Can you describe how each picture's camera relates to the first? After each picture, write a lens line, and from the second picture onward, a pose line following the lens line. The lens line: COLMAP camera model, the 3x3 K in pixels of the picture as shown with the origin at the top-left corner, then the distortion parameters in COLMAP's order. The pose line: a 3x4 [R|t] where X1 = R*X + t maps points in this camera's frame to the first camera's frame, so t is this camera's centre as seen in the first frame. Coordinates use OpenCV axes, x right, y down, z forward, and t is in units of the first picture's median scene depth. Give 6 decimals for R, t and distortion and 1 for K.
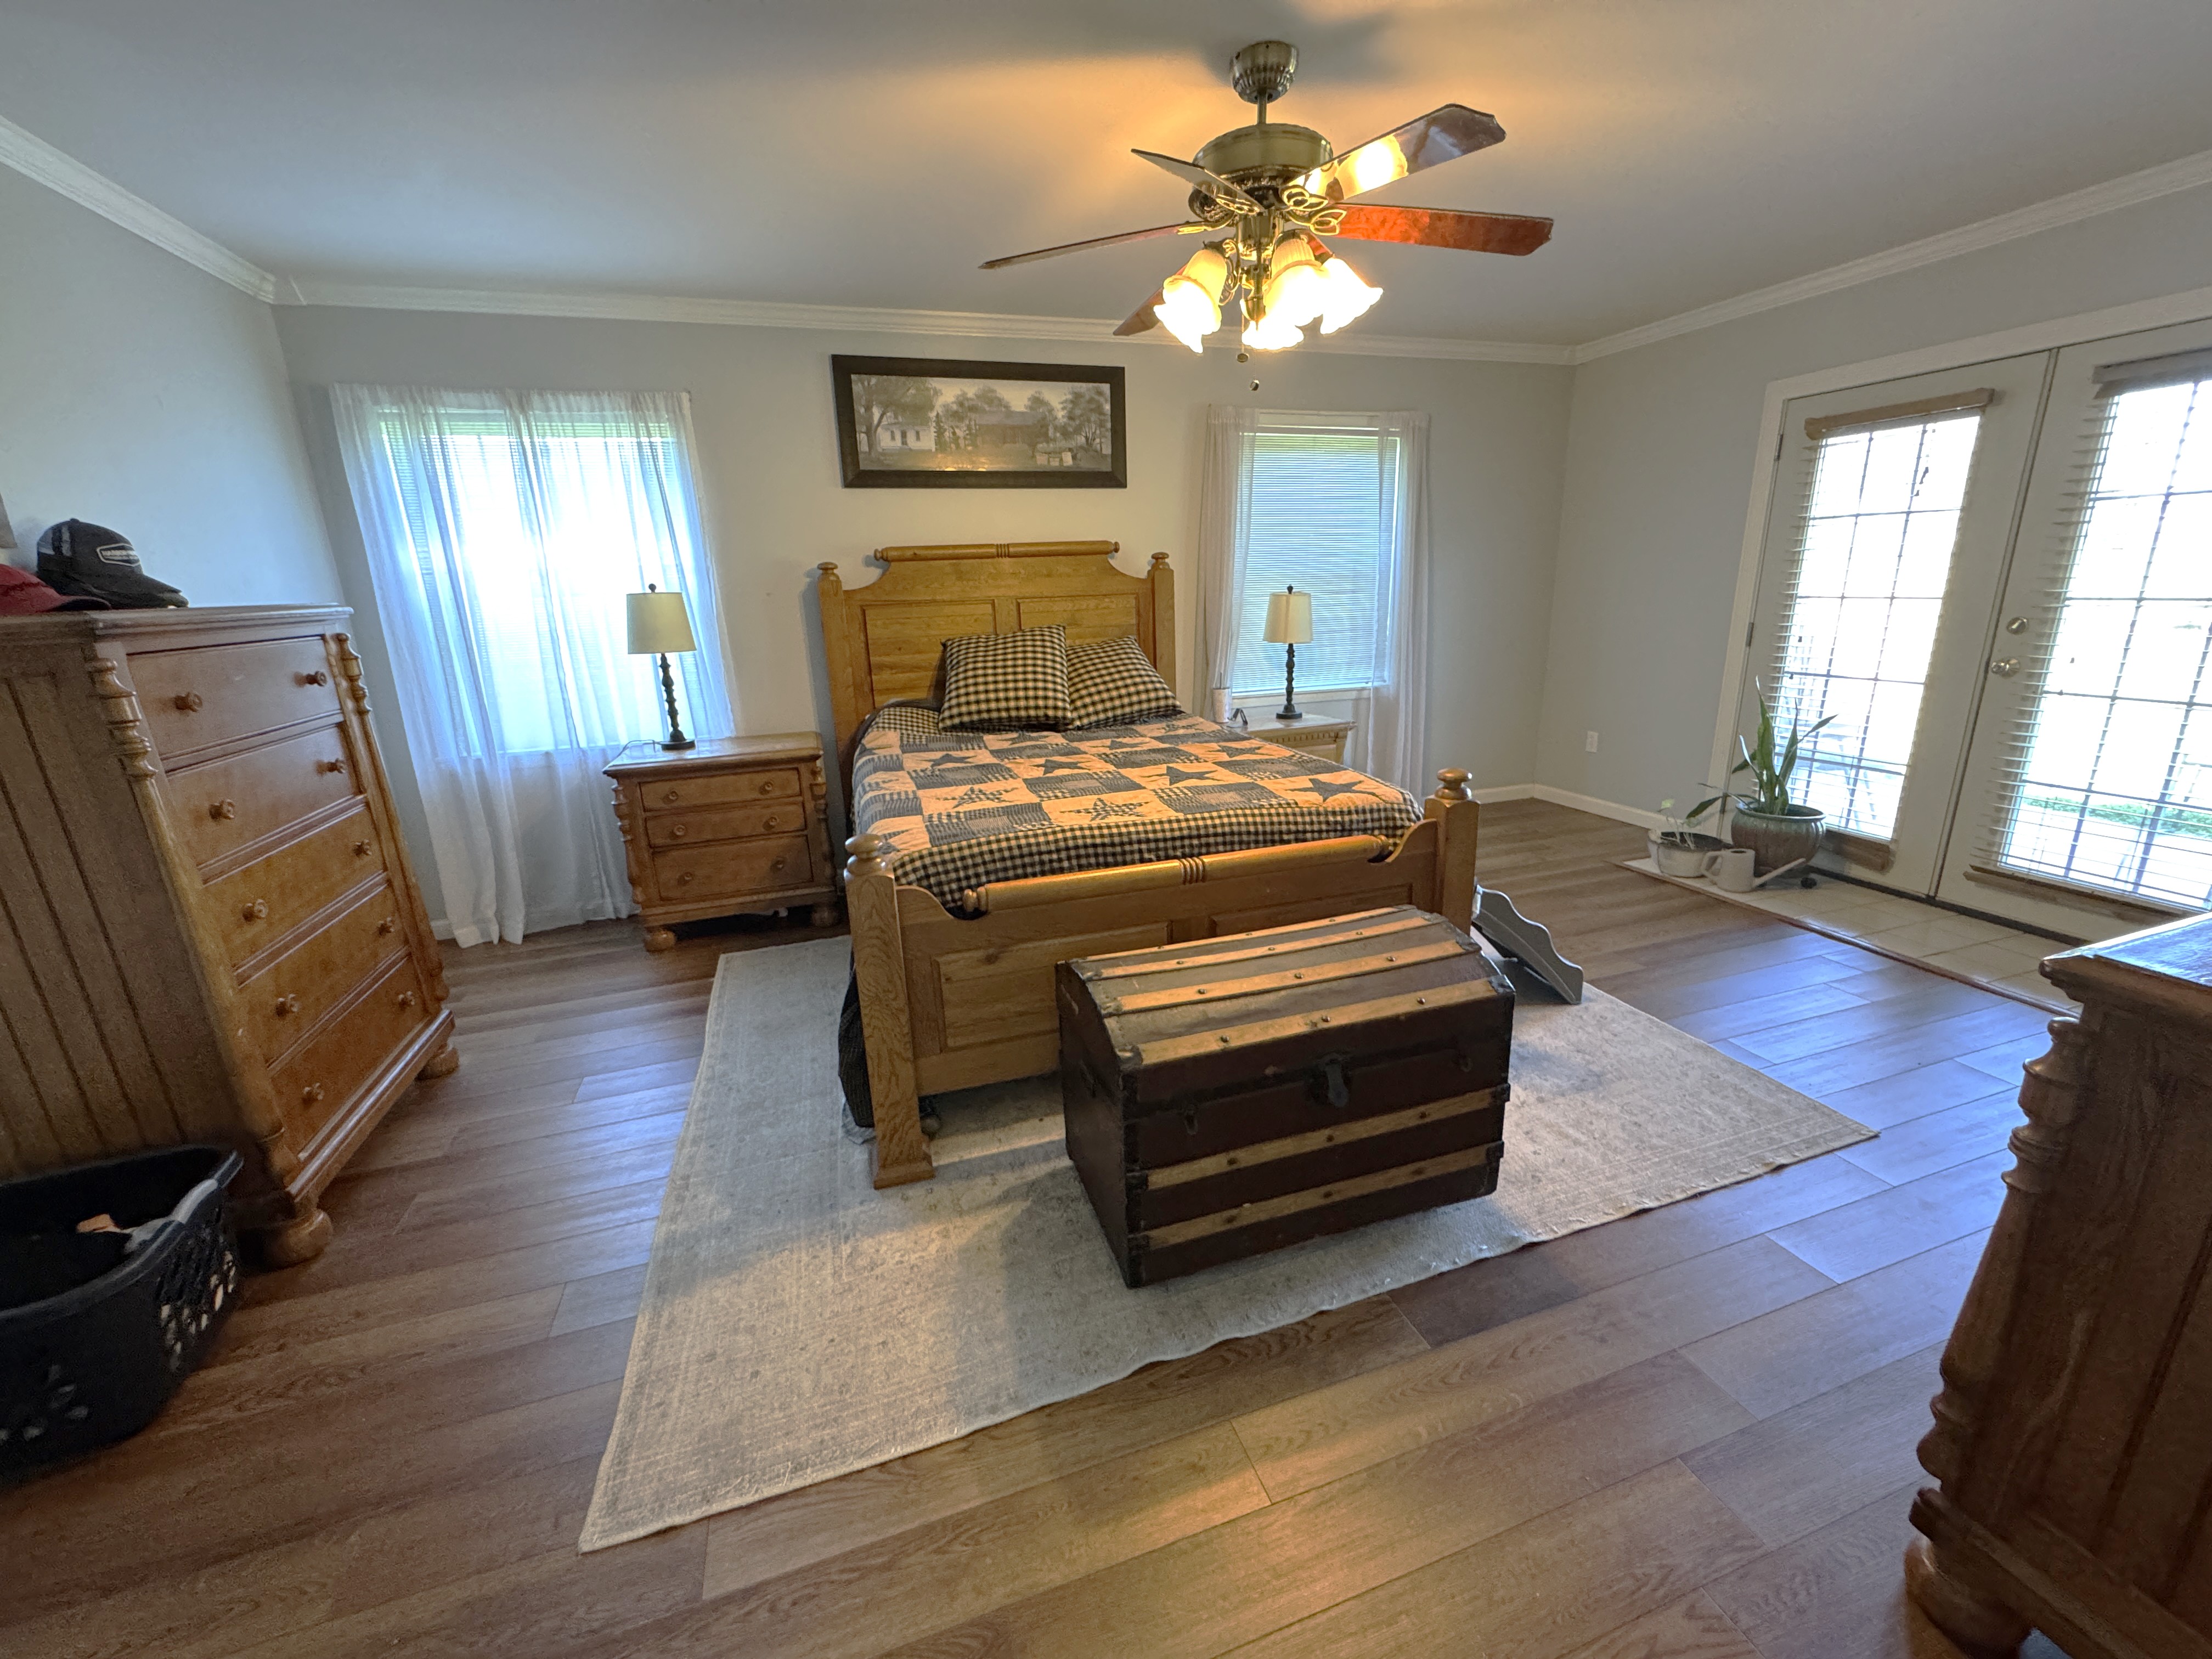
lens RADIAL K [[888.8, 0, 1110.0], [0, 888.8, 833.8], [0, 0, 1]] dist [-0.002513, 0.000933]
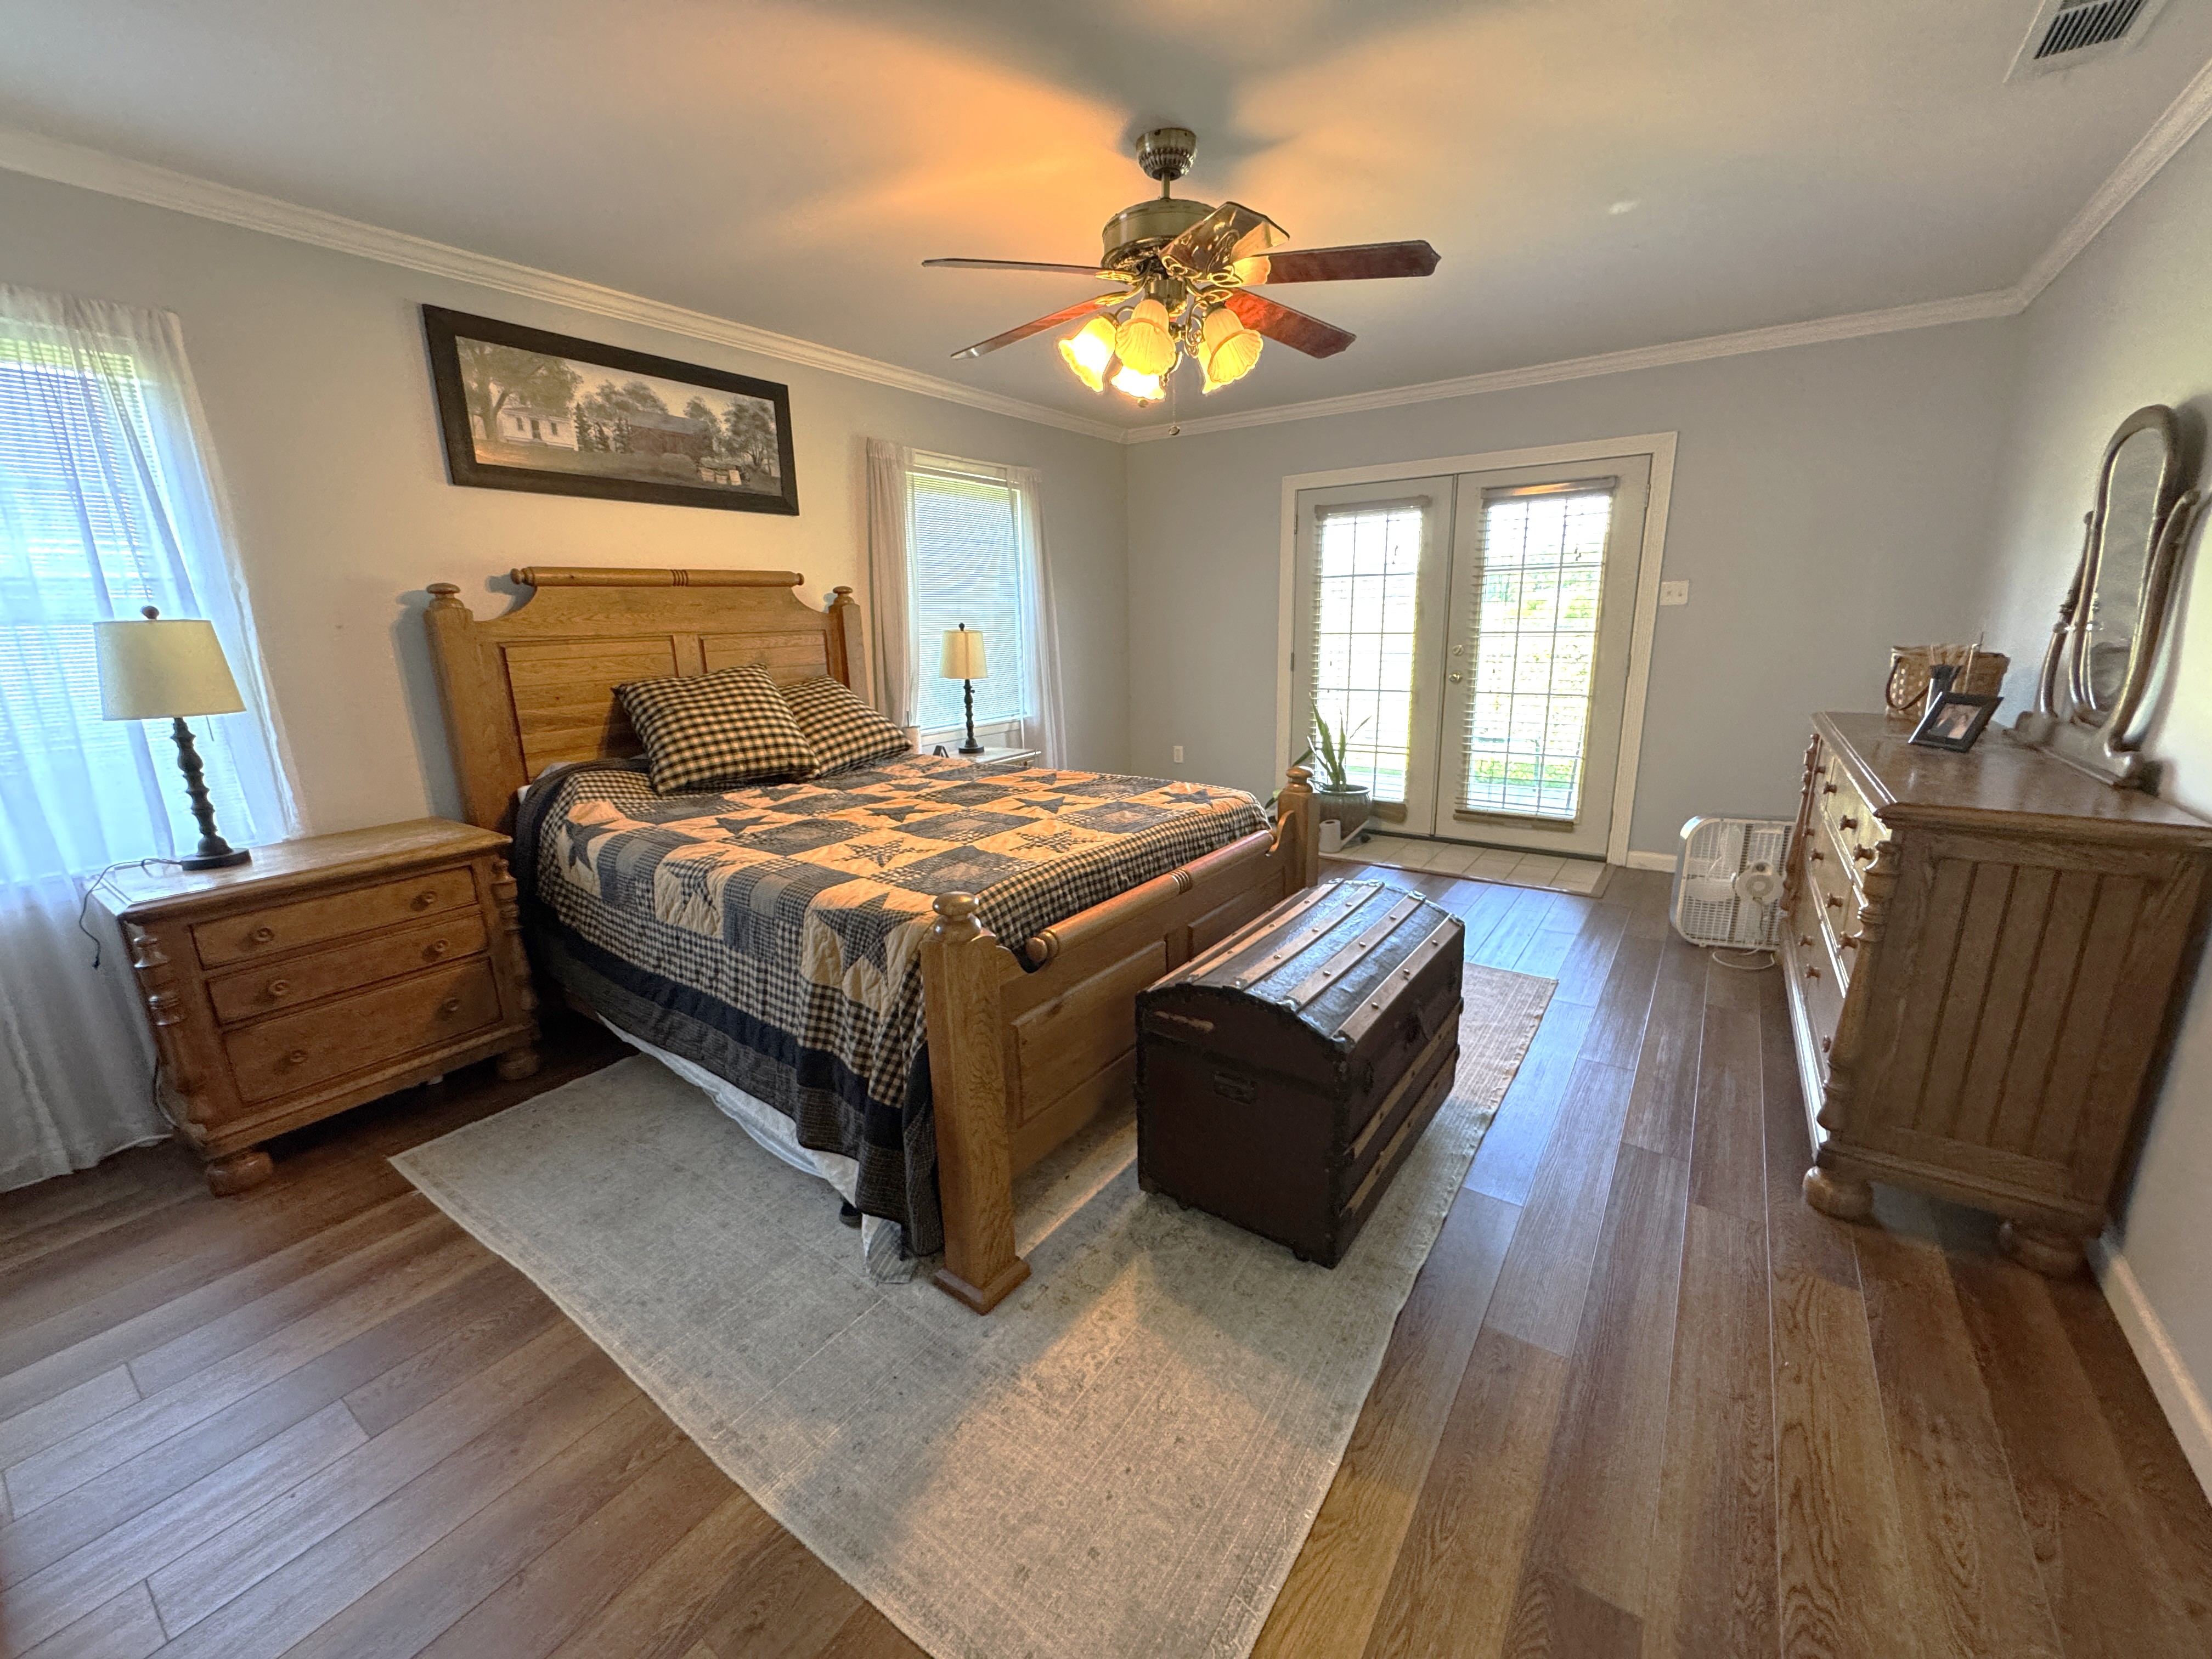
lens RADIAL K [[888.8, 0, 1109.6], [0, 888.8, 831.0], [0, 0, 1]] dist [-0.002513, 0.000933]
pose [[0.801339, -0.128142, 0.584325, -0.341550], [0.160425, 0.987042, -0.003548, -0.016089], [-0.576299, 0.096584, 0.811512, 0.118583]]
